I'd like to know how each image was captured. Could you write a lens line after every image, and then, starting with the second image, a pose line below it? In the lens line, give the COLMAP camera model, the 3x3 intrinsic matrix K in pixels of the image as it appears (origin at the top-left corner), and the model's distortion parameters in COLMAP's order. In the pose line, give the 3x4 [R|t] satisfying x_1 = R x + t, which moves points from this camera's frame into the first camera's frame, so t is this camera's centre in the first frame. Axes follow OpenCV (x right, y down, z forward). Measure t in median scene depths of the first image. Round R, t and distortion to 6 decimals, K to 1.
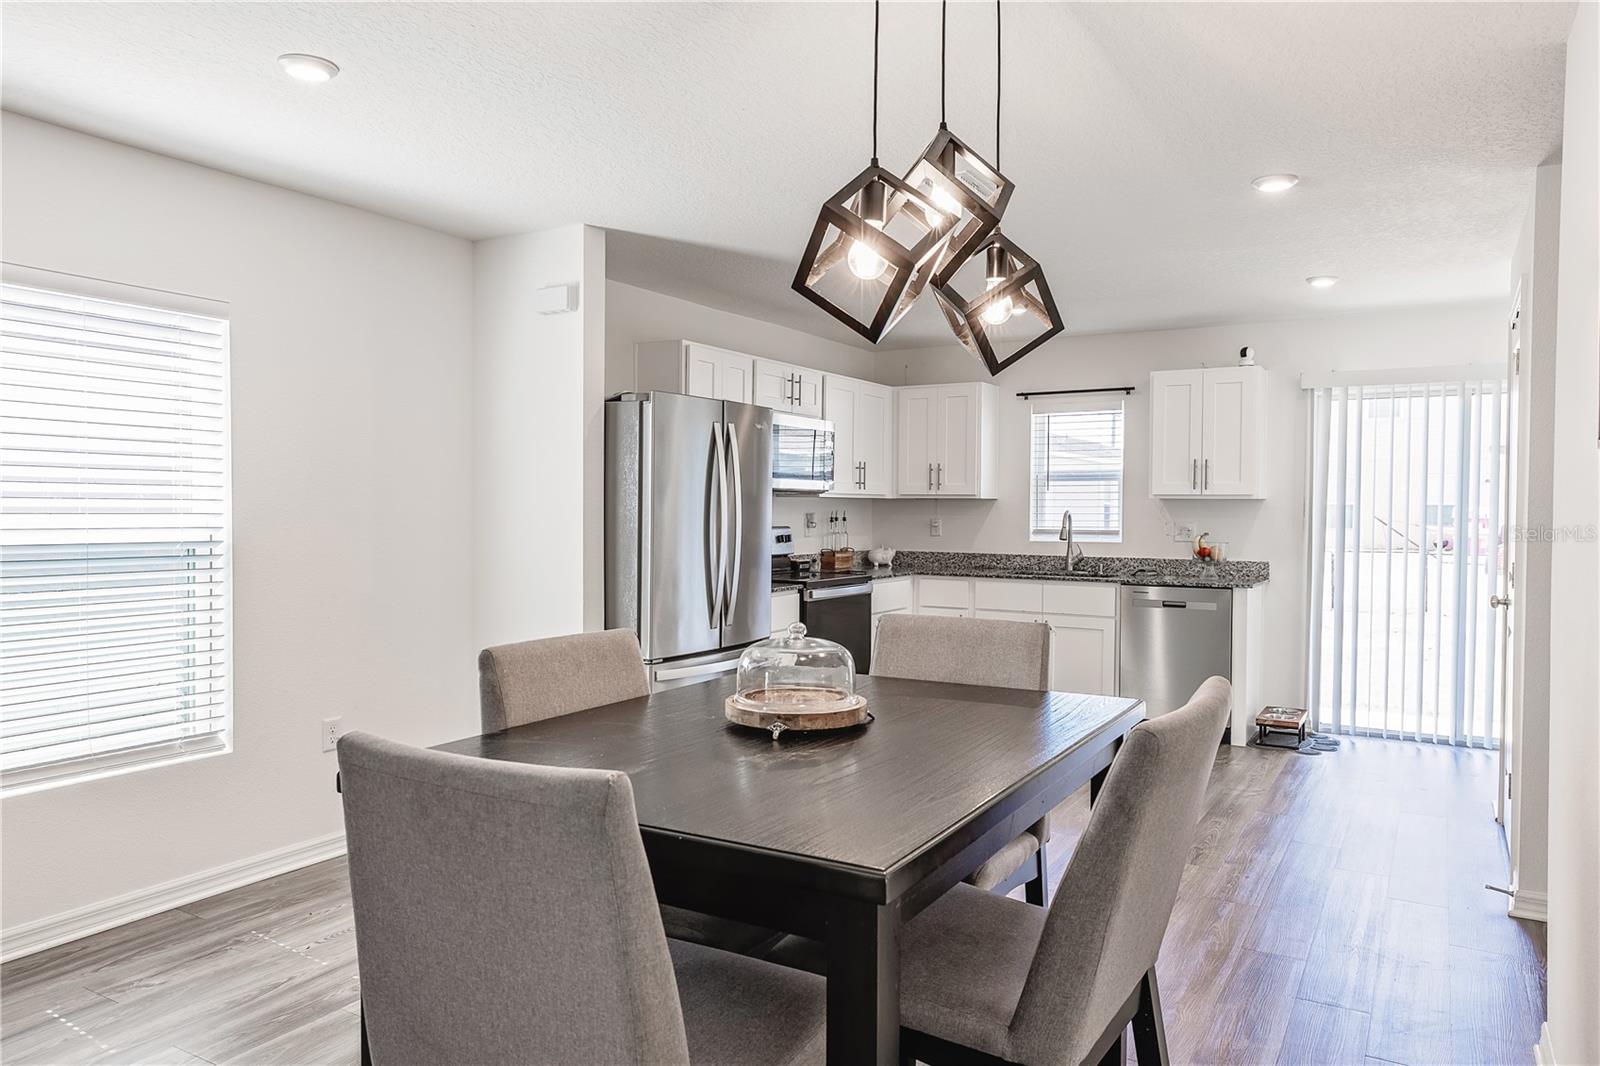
lens RADIAL K [[1175.1, 0, 800.0], [0, 1175.1, 533.0], [0, 0, 1]] dist [0.001520, -0.000121]
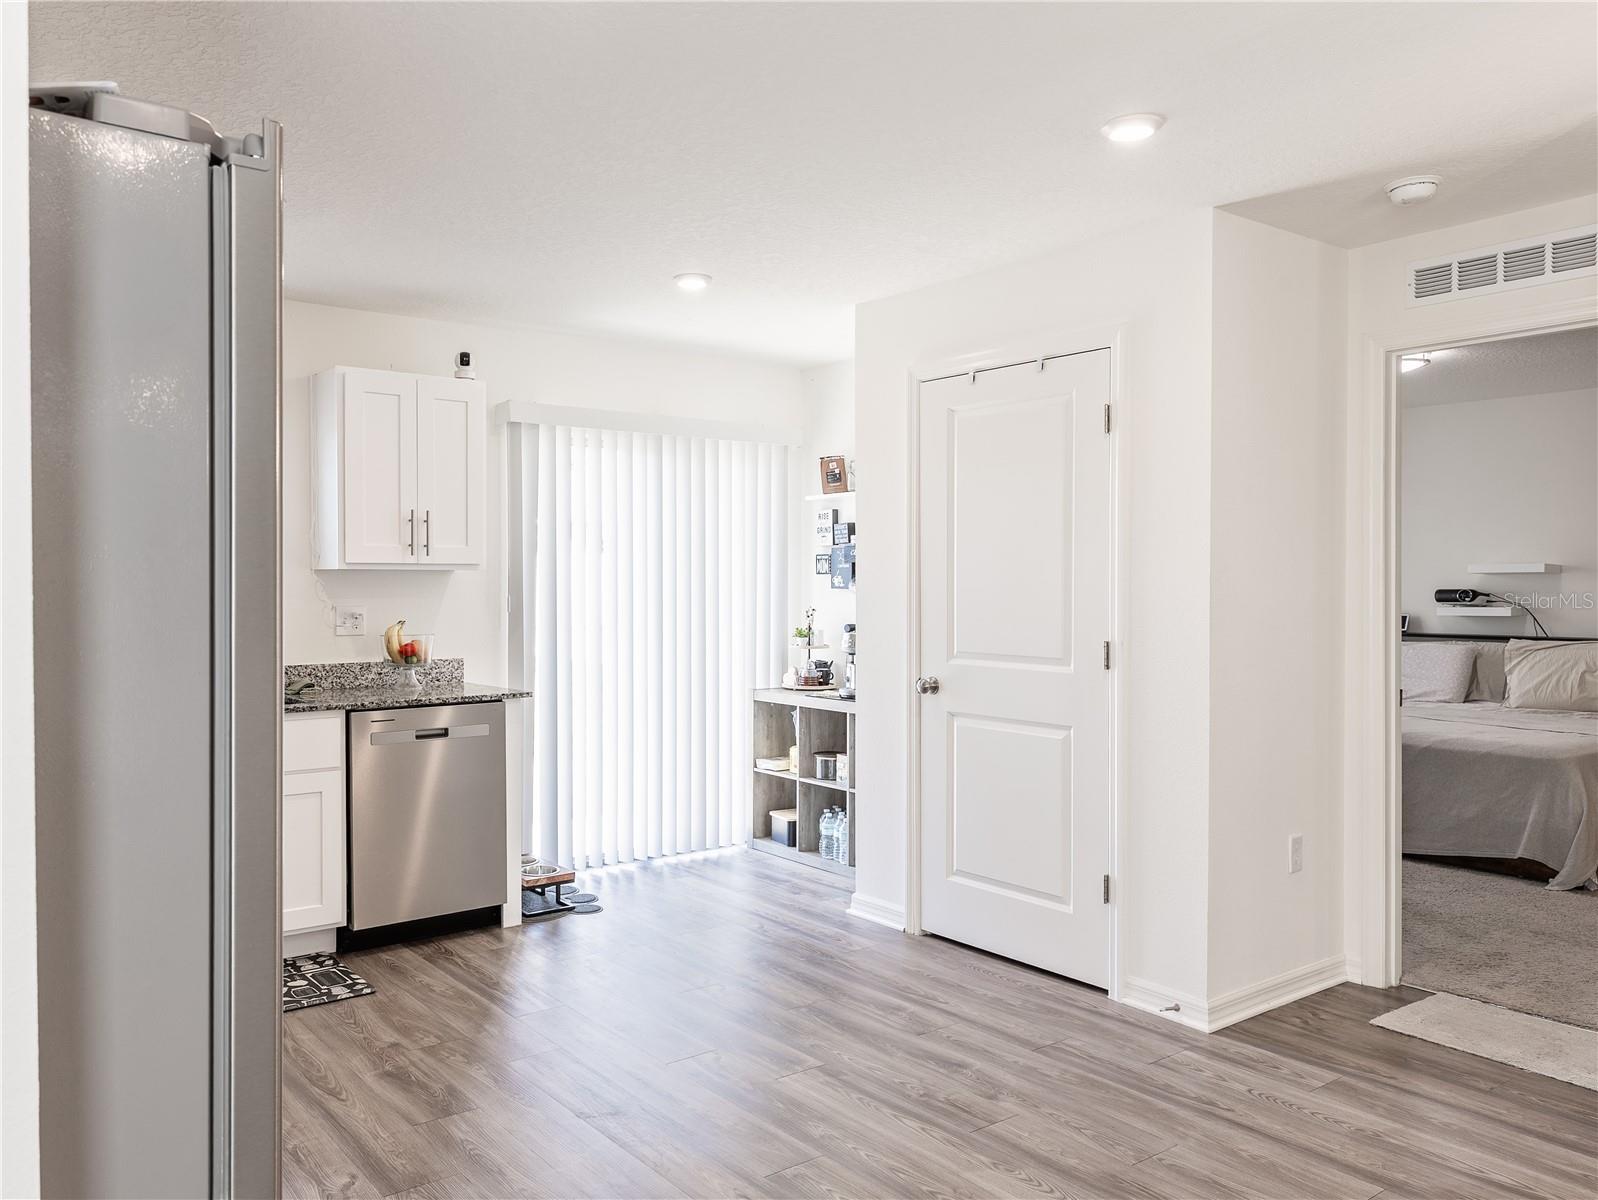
lens RADIAL K [[1236.7, 0, 799.0], [0, 1236.7, 600.0], [0, 0, 1]] dist [0.087607, 0.000699]
pose [[0.353039, -0.017077, 0.935453, -0.238589], [0.027555, 0.999589, 0.007849, -0.011430], [-0.935203, 0.023005, 0.353364, 0.542717]]
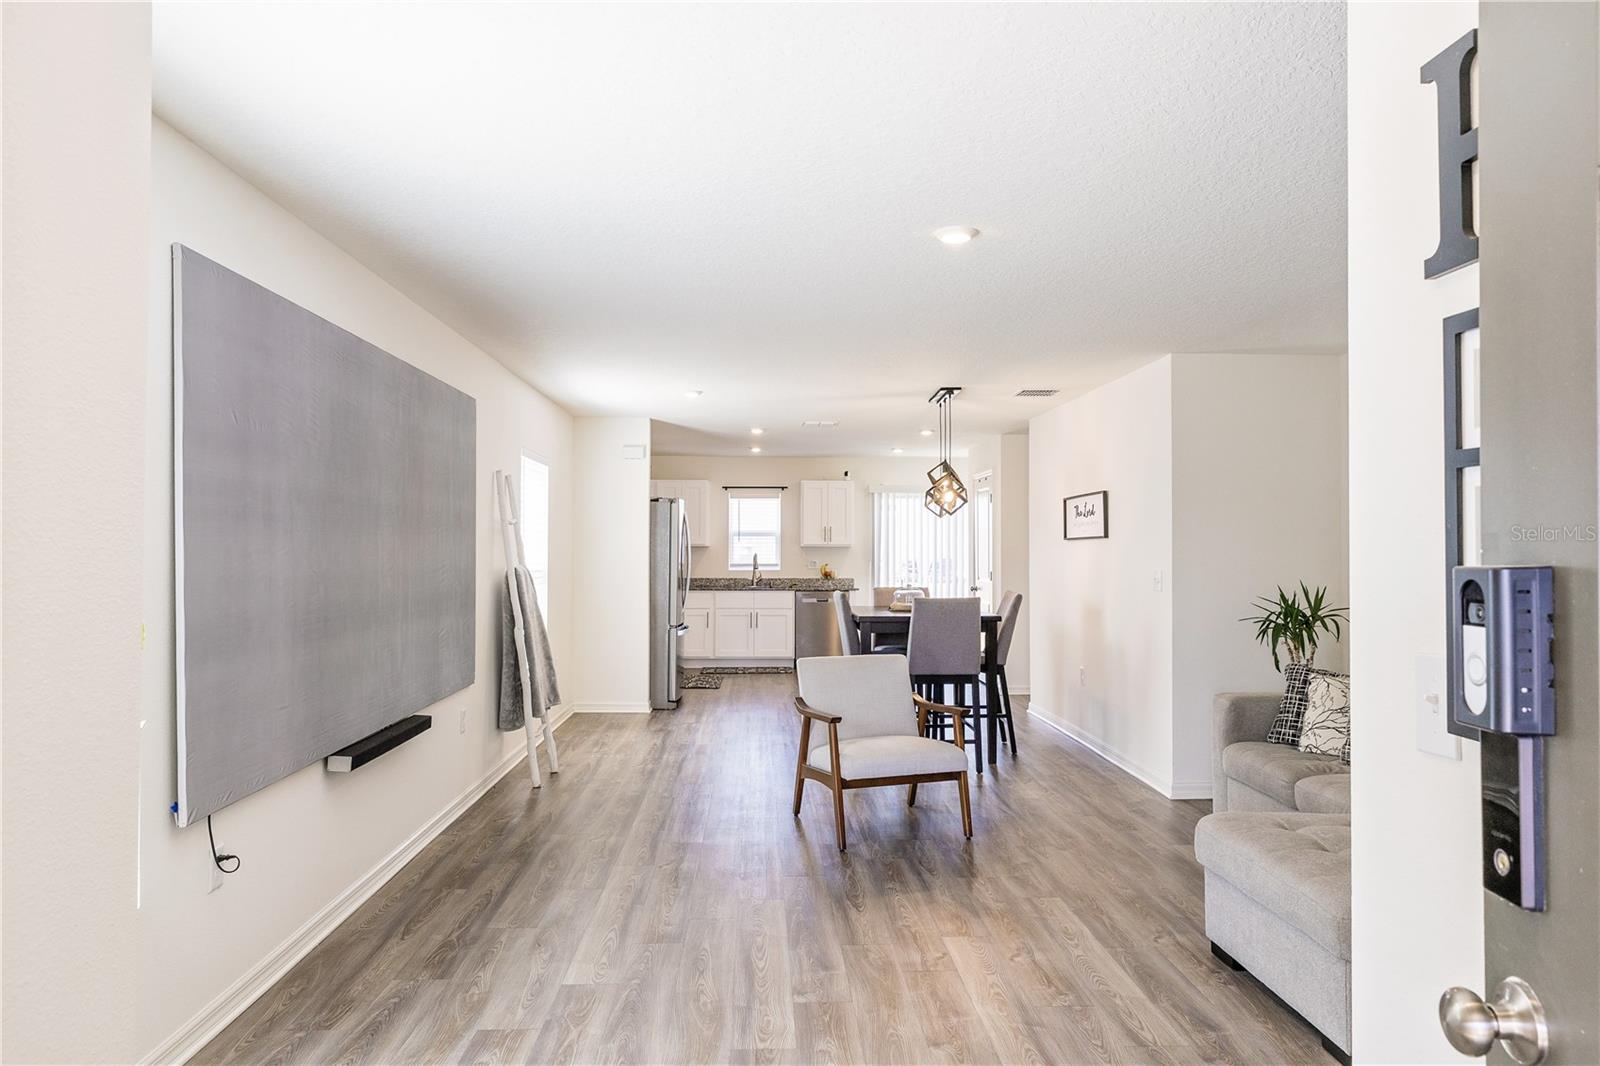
lens RADIAL K [[1054.9, 0, 800.0], [0, 1054.9, 533.0], [0, 0, 1]] dist [0.001378, -0.000465]
pose [[0.841693, -0.001415, 0.539954, -0.641276], [0.017940, 0.999518, -0.025347, -0.008057], [-0.539657, 0.031021, 0.841313, -0.453284]]
